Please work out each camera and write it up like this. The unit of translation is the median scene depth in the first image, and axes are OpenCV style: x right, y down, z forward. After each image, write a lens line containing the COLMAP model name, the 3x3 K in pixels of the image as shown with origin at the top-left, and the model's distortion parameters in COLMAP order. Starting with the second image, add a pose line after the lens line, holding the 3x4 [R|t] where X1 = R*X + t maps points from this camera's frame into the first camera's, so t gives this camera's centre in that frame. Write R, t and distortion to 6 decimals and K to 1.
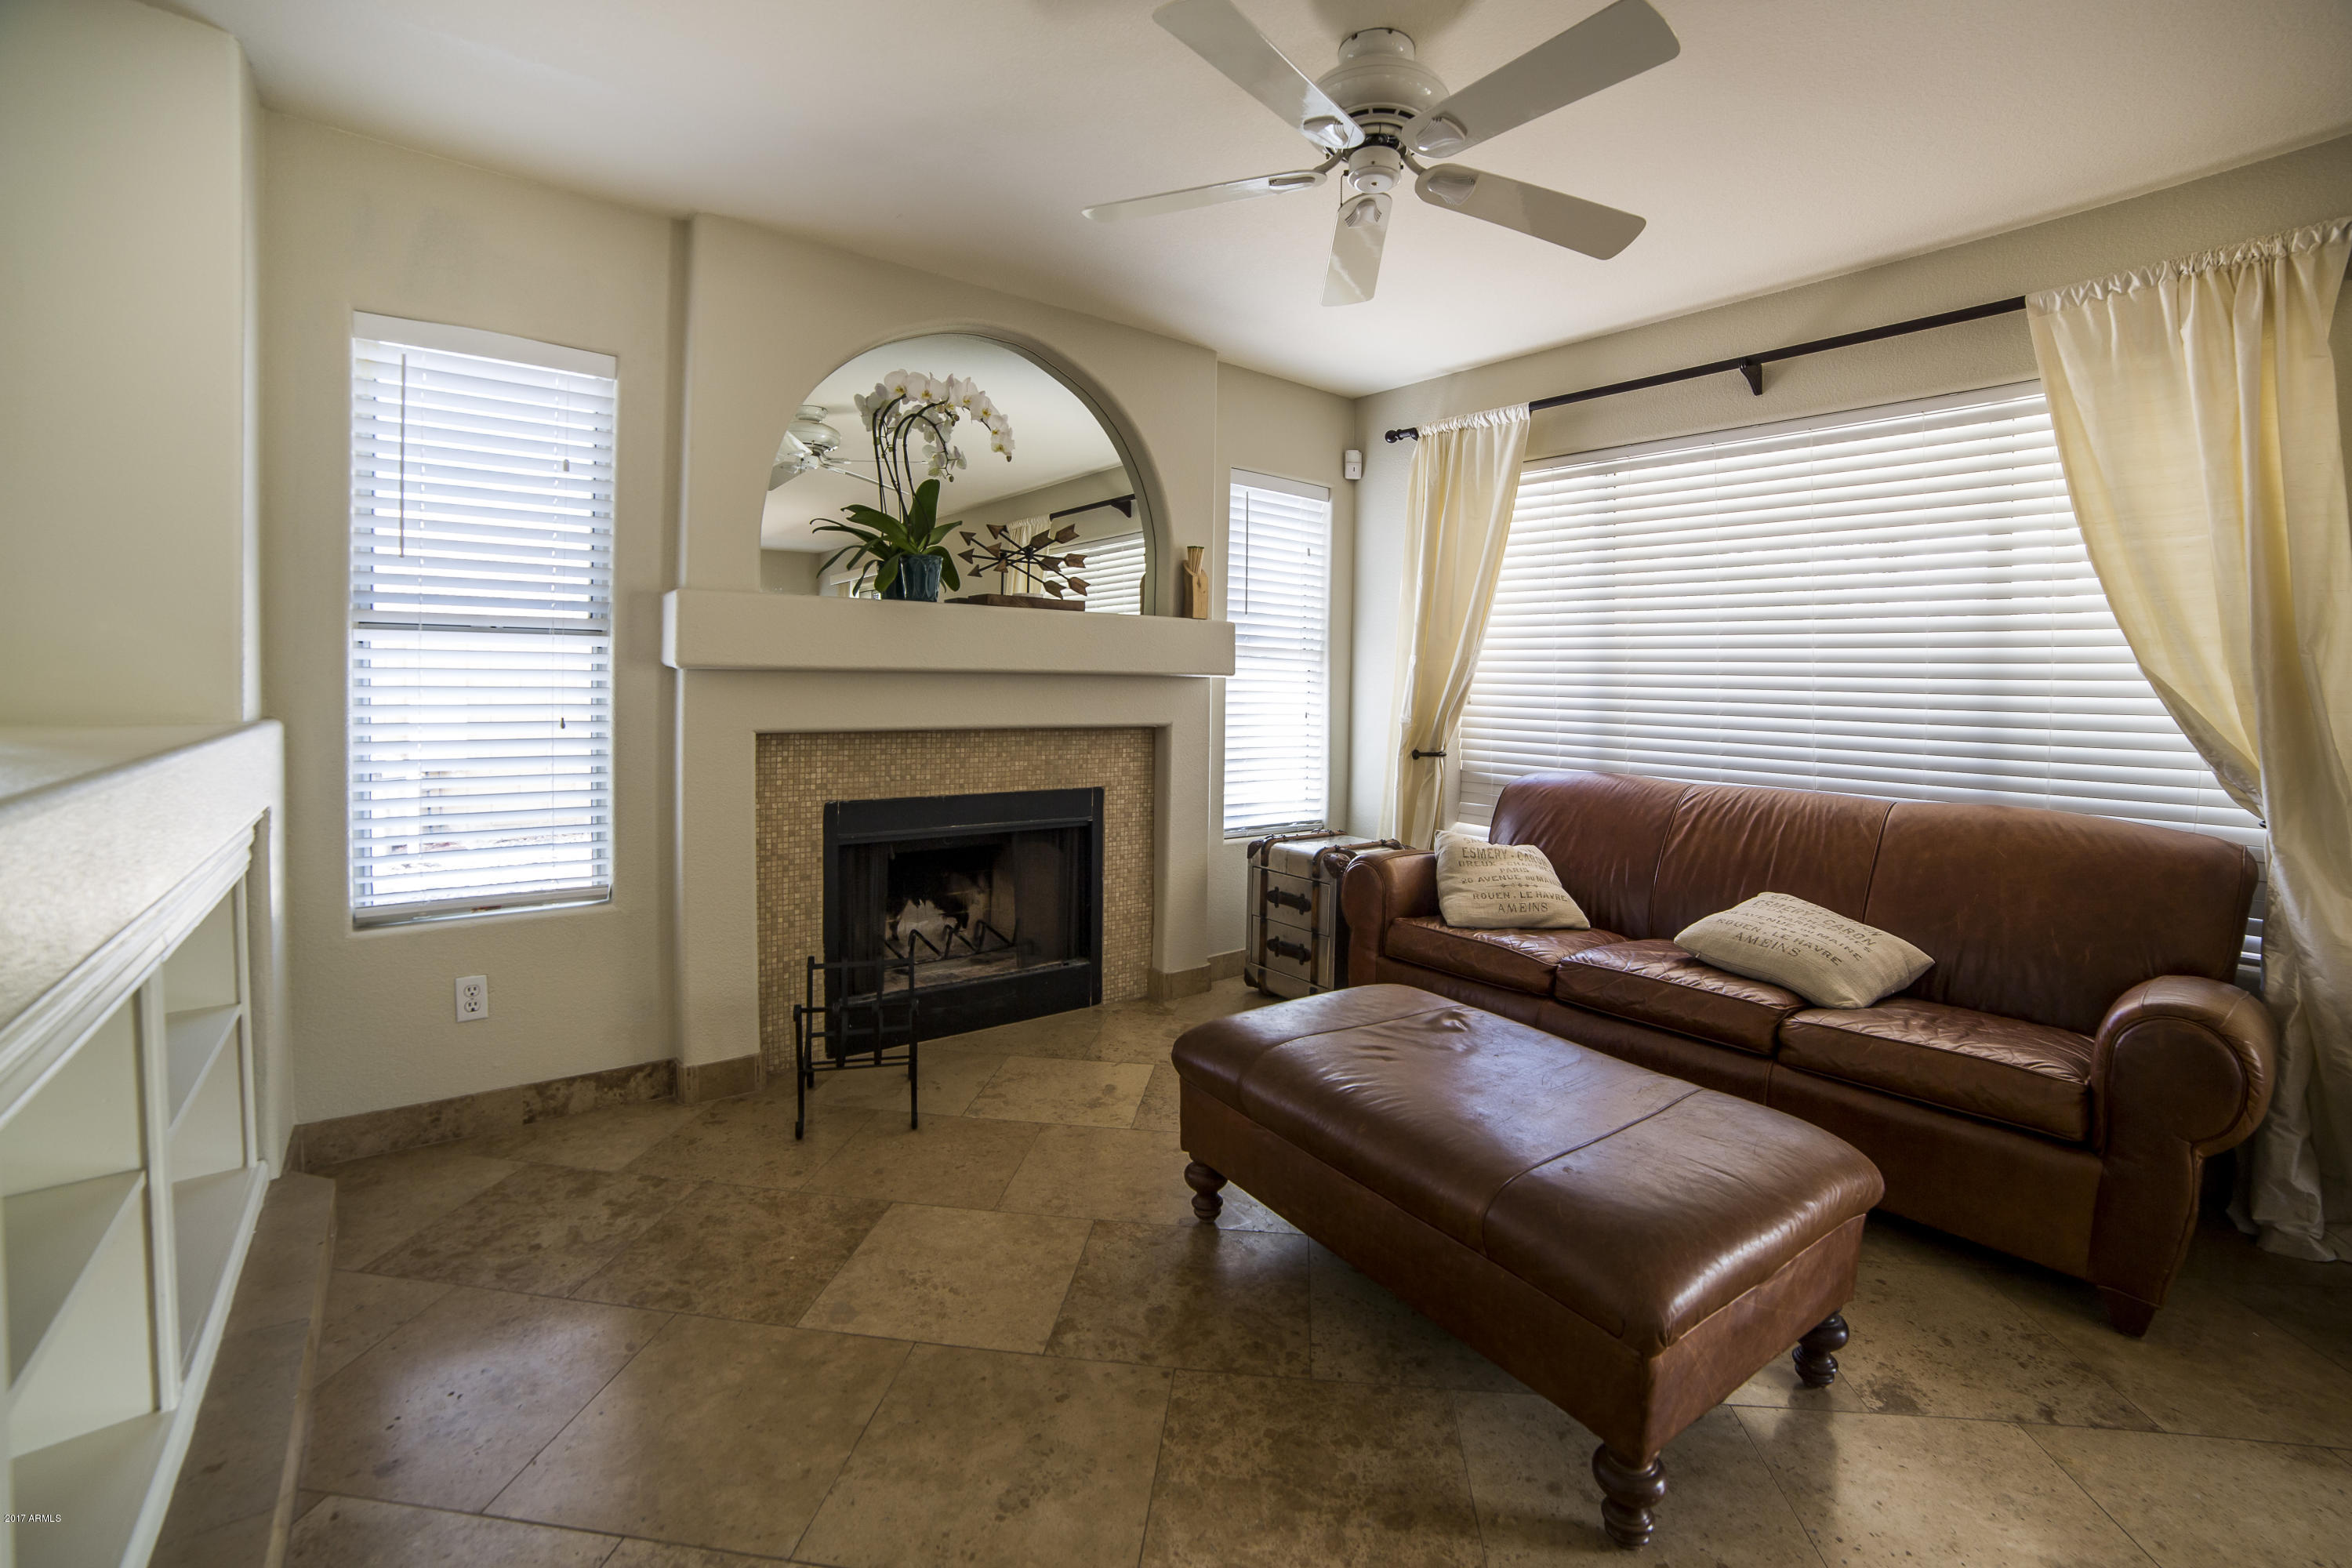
lens RADIAL K [[1088.2, 0, 1205.5], [0, 1088.2, 715.6], [0, 0, 1]] dist [-0.015498, 0.000567]
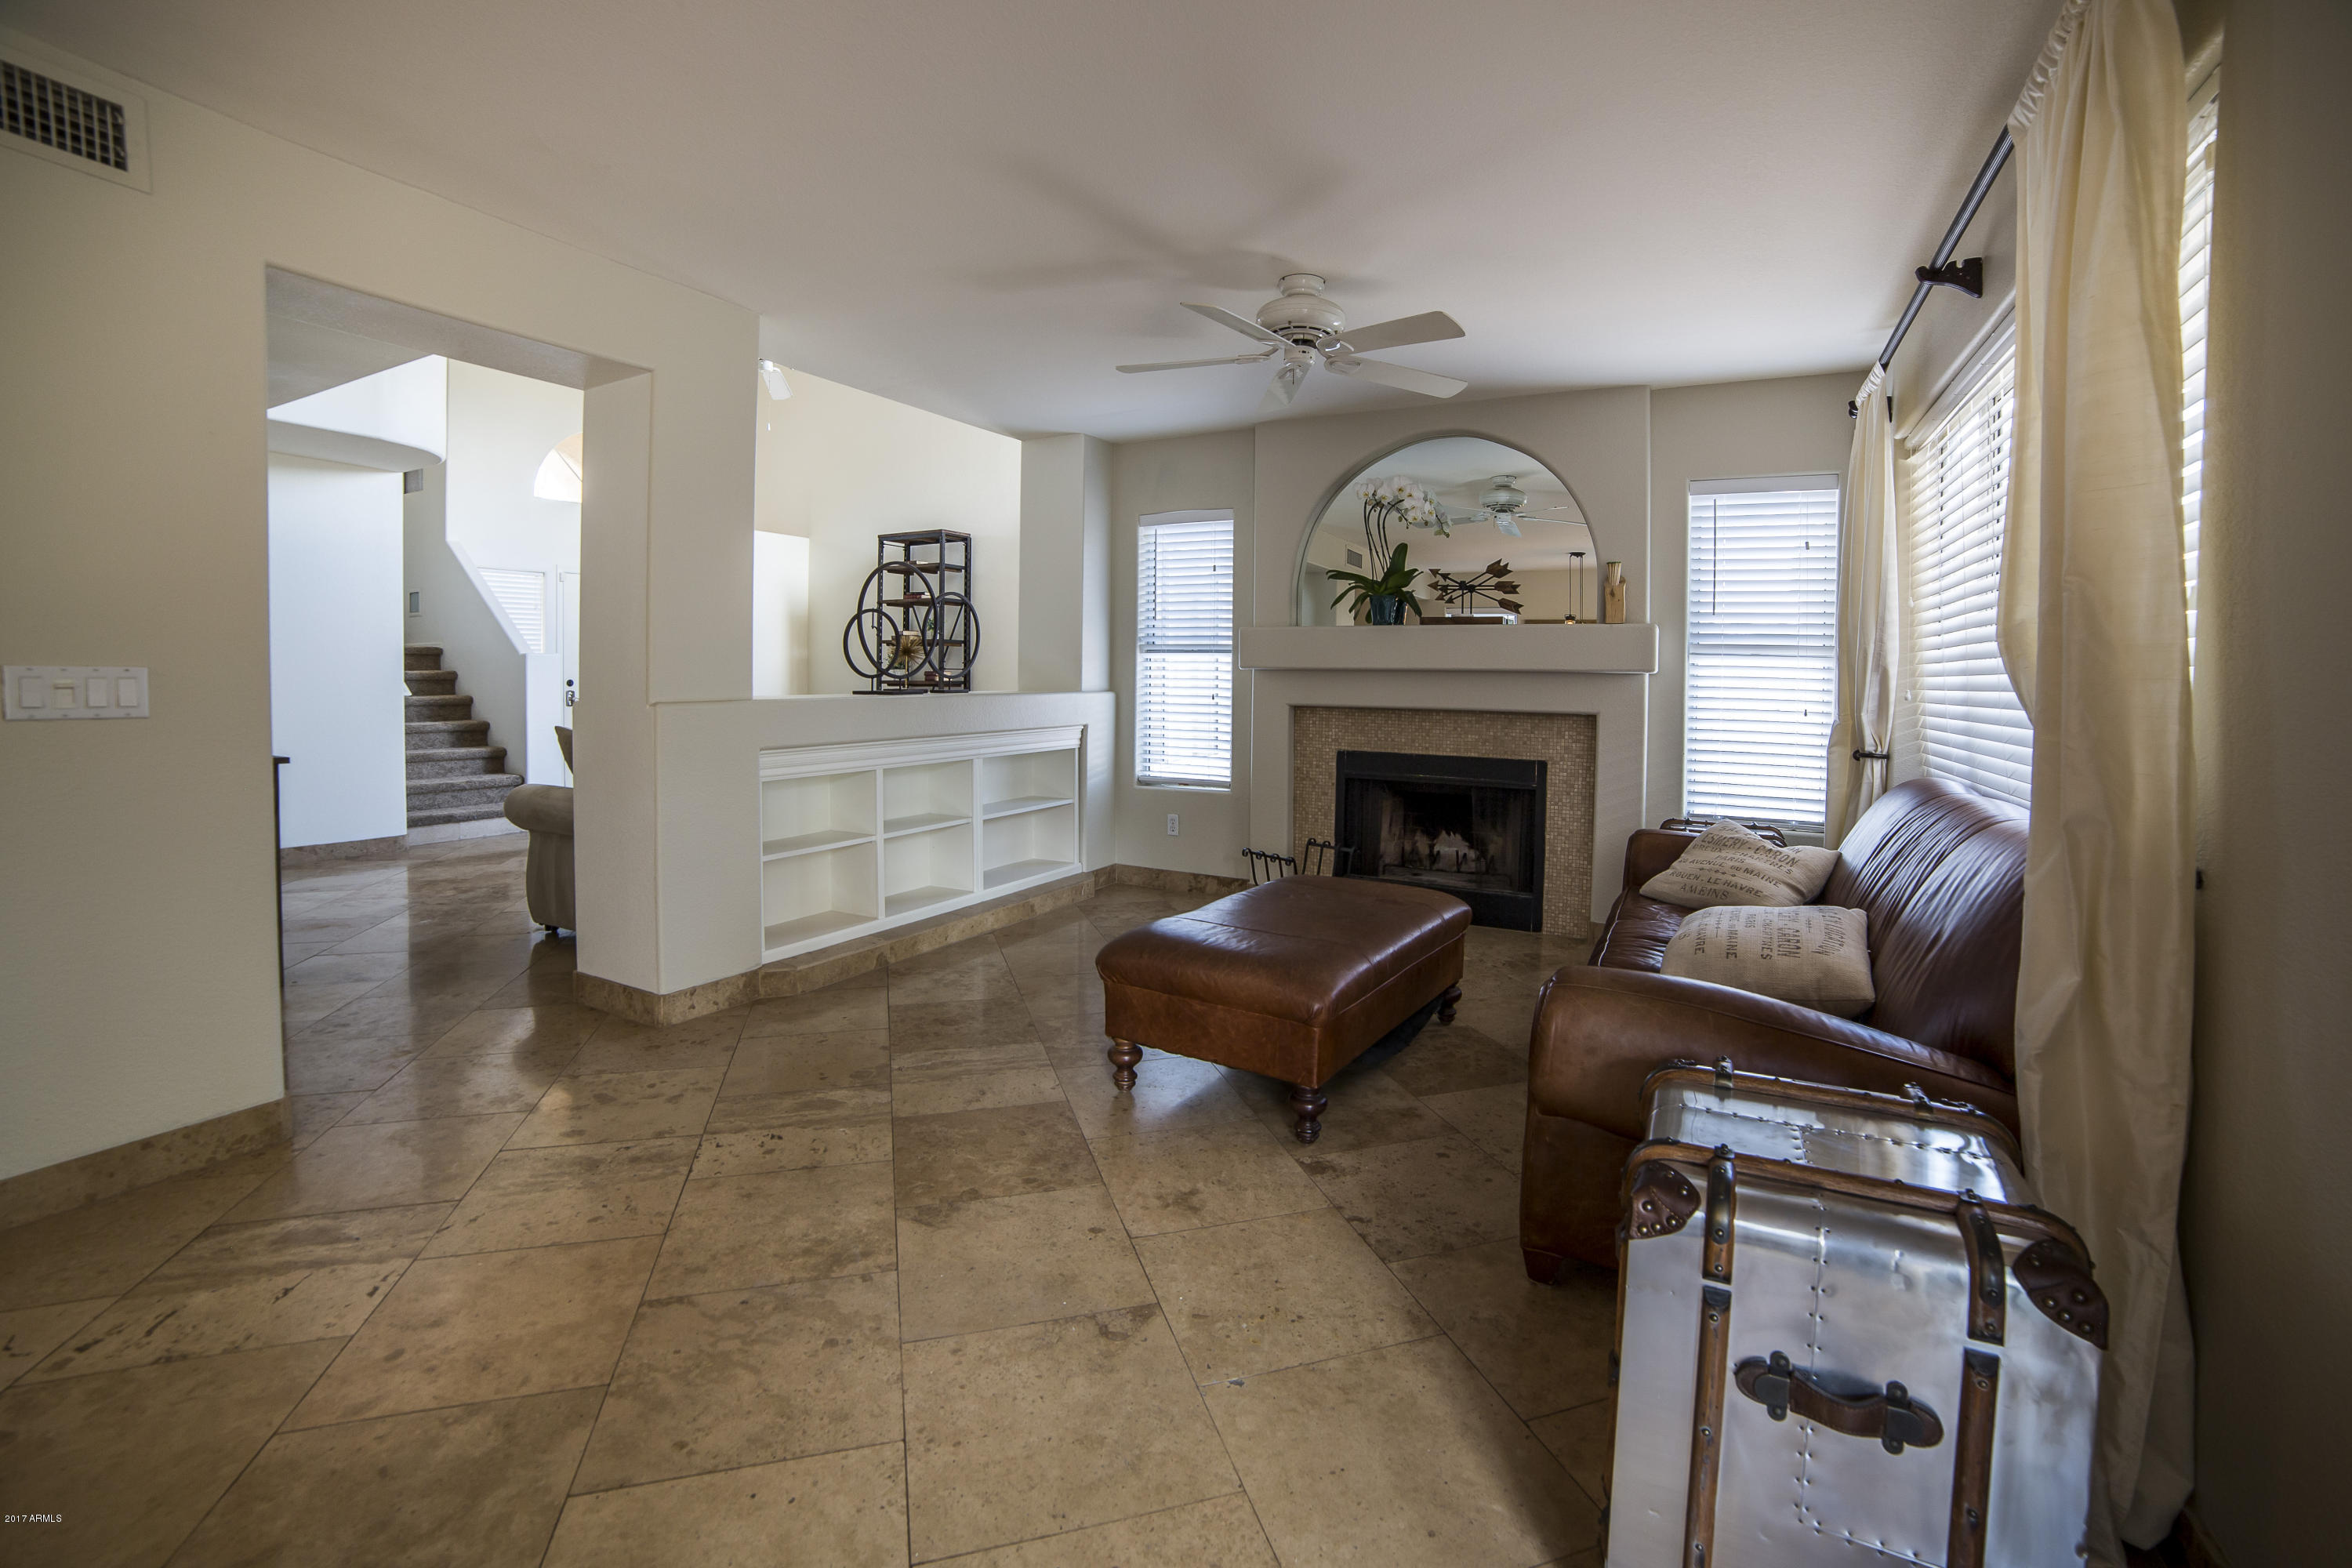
lens RADIAL K [[1027.8, 0, 1171.0], [0, 1027.8, 675.8], [0, 0, 1]] dist [-0.092591, 0.028906]
pose [[0.390130, -0.010404, -0.920701, 0.933538], [-0.041055, 0.998745, -0.028682, 0.021468], [0.919844, 0.048989, 0.389213, 0.152923]]
